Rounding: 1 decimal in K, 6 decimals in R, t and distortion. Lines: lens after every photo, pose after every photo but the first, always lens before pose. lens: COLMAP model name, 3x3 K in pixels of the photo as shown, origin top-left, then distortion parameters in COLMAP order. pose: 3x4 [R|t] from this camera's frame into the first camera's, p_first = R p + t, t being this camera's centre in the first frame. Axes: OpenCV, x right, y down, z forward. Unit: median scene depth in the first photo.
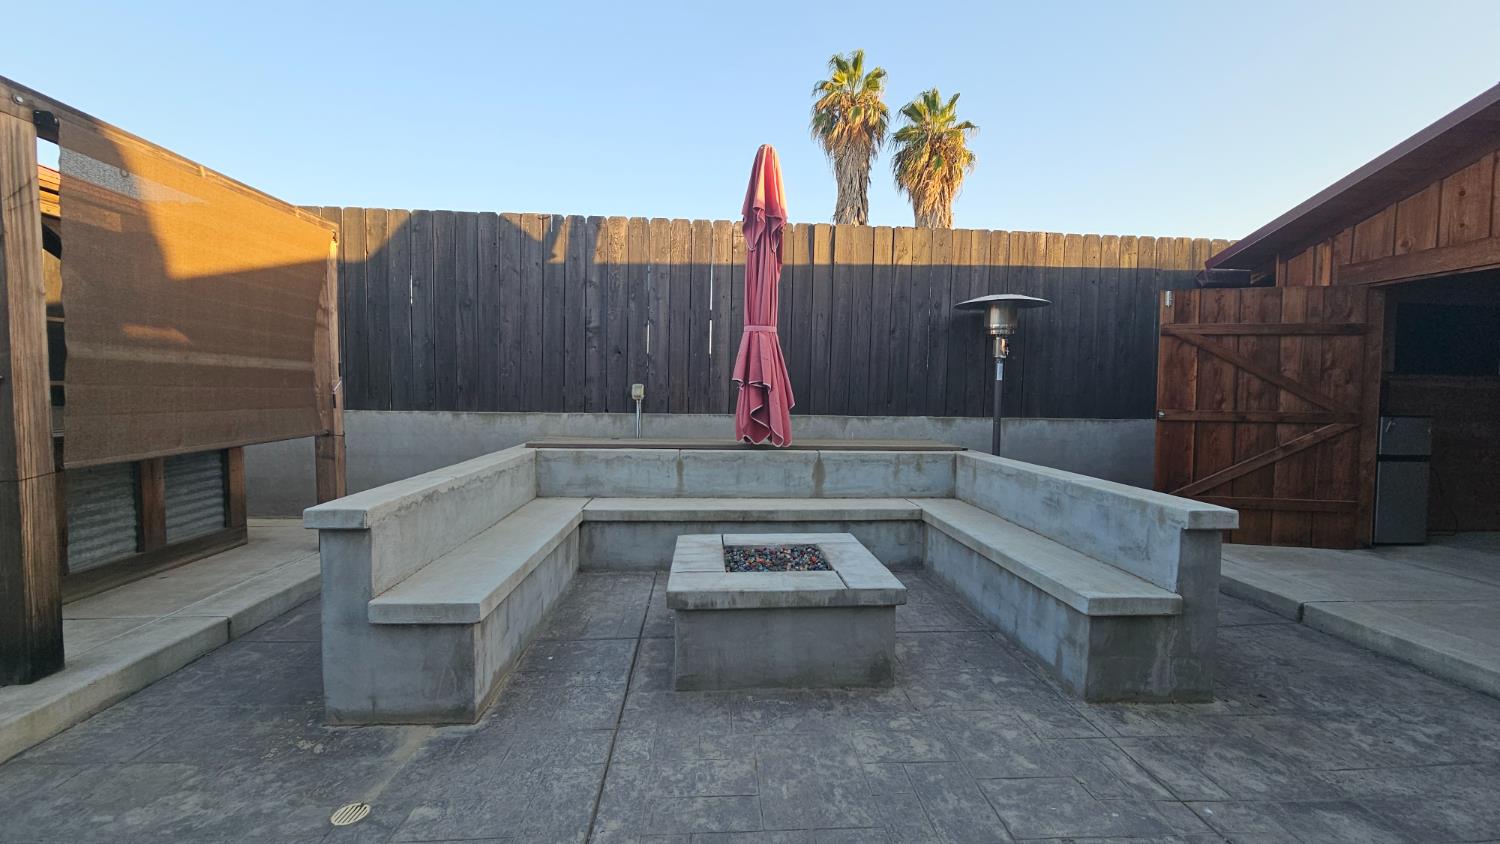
lens RADIAL K [[616.0, 0, 750.0], [0, 616.0, 422.0], [0, 0, 1]] dist [-0.000109, 0.000115]
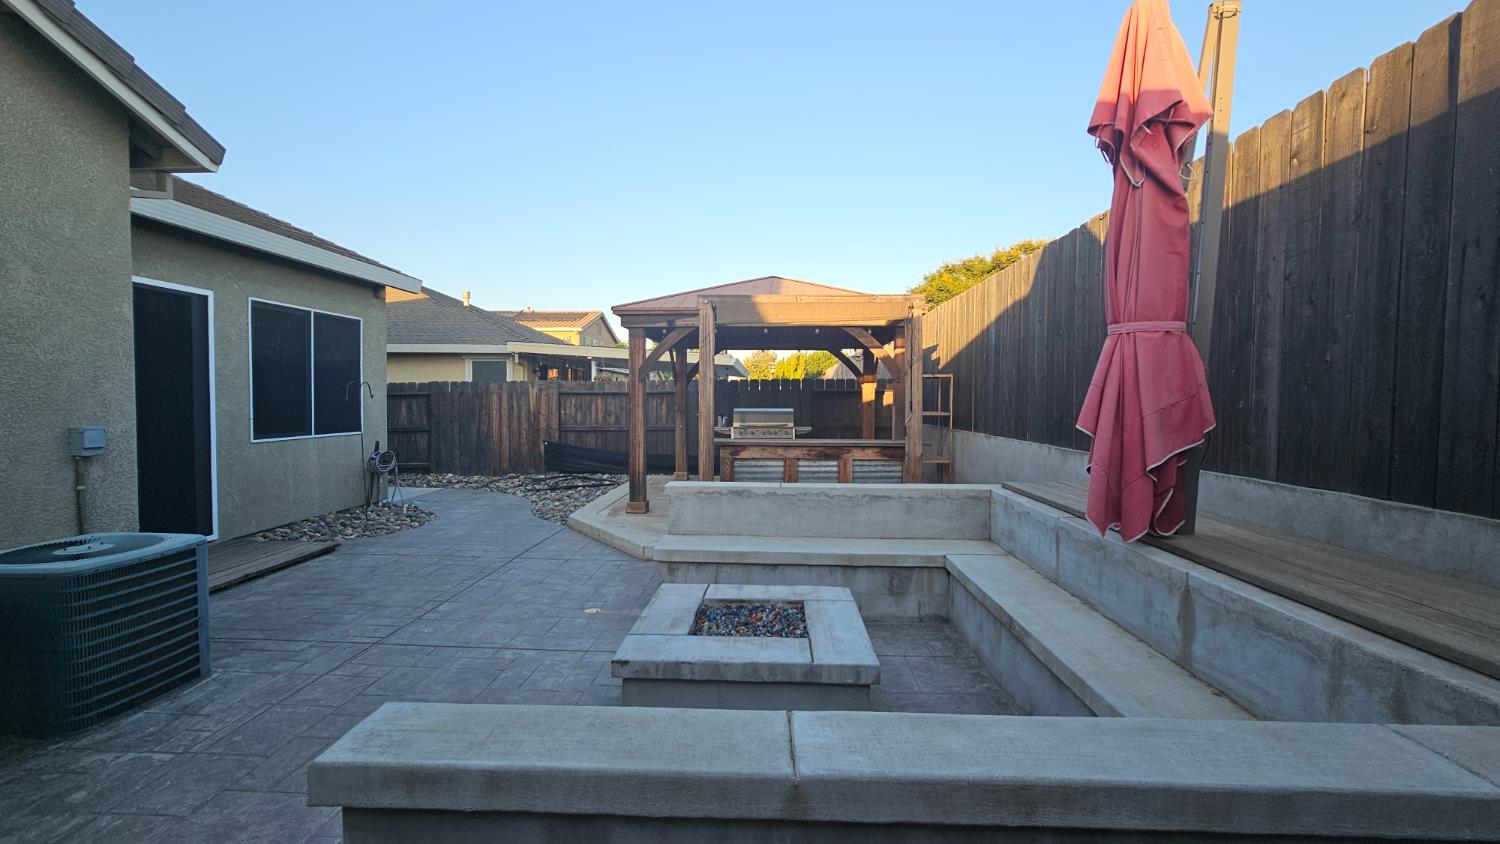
lens RADIAL K [[616.0, 0, 750.0], [0, 616.0, 422.0], [0, 0, 1]] dist [-0.000109, 0.000115]
pose [[-0.101656, 0.015023, -0.994706, 0.606838], [-0.058232, 0.998082, 0.021025, -0.056917], [0.993114, 0.060061, -0.100586, 0.688272]]
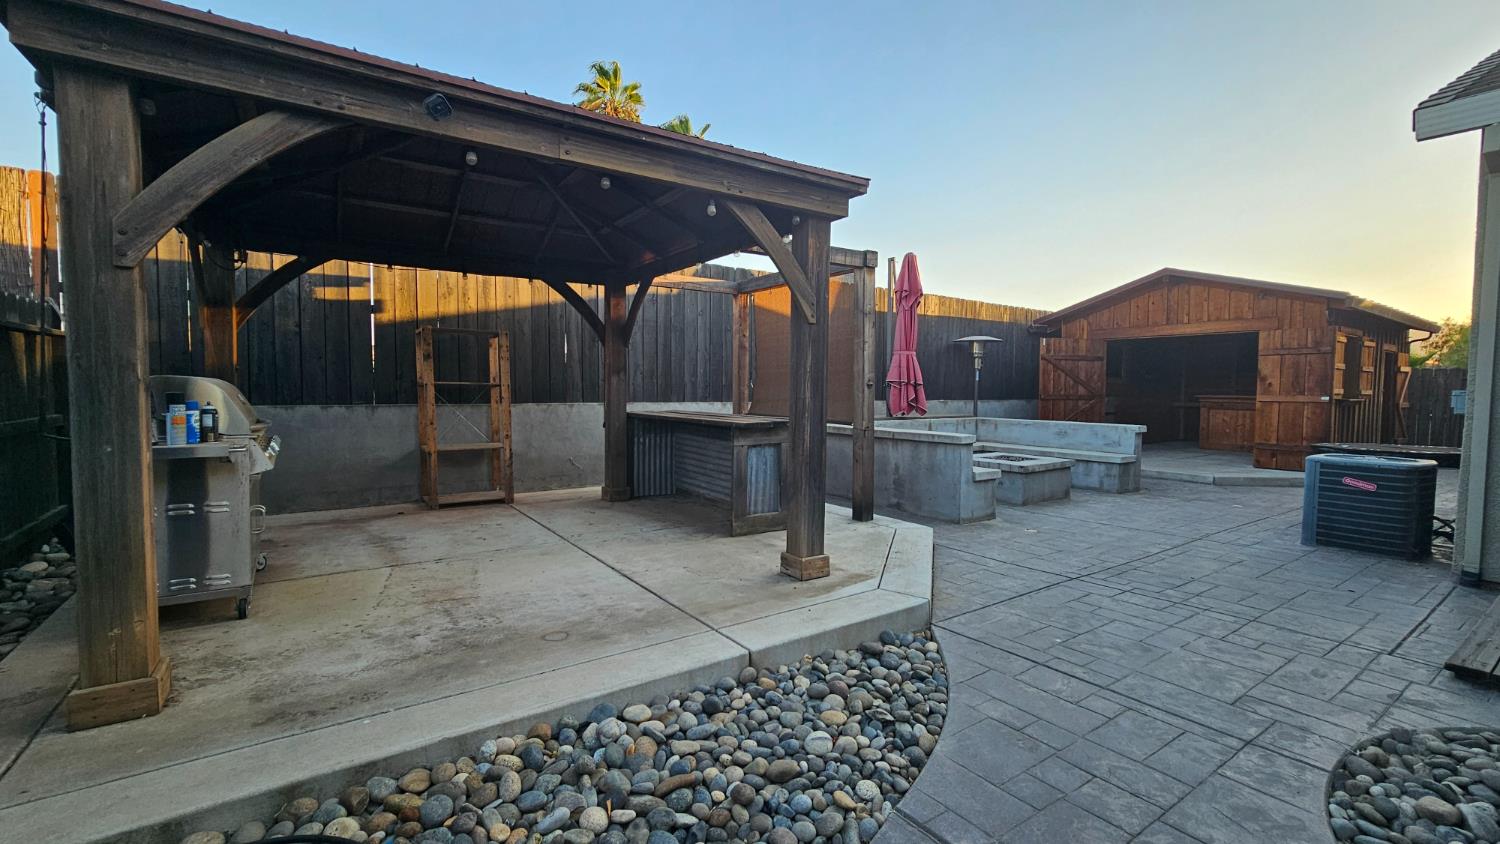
lens RADIAL K [[632.2, 0, 750.0], [0, 632.2, 422.0], [0, 0, 1]] dist [-0.000764, -0.000021]
pose [[0.865911, -0.033802, 0.499055, -1.313968], [0.028167, 0.999426, 0.018820, 0.006016], [-0.499405, -0.002239, 0.866366, -0.386589]]
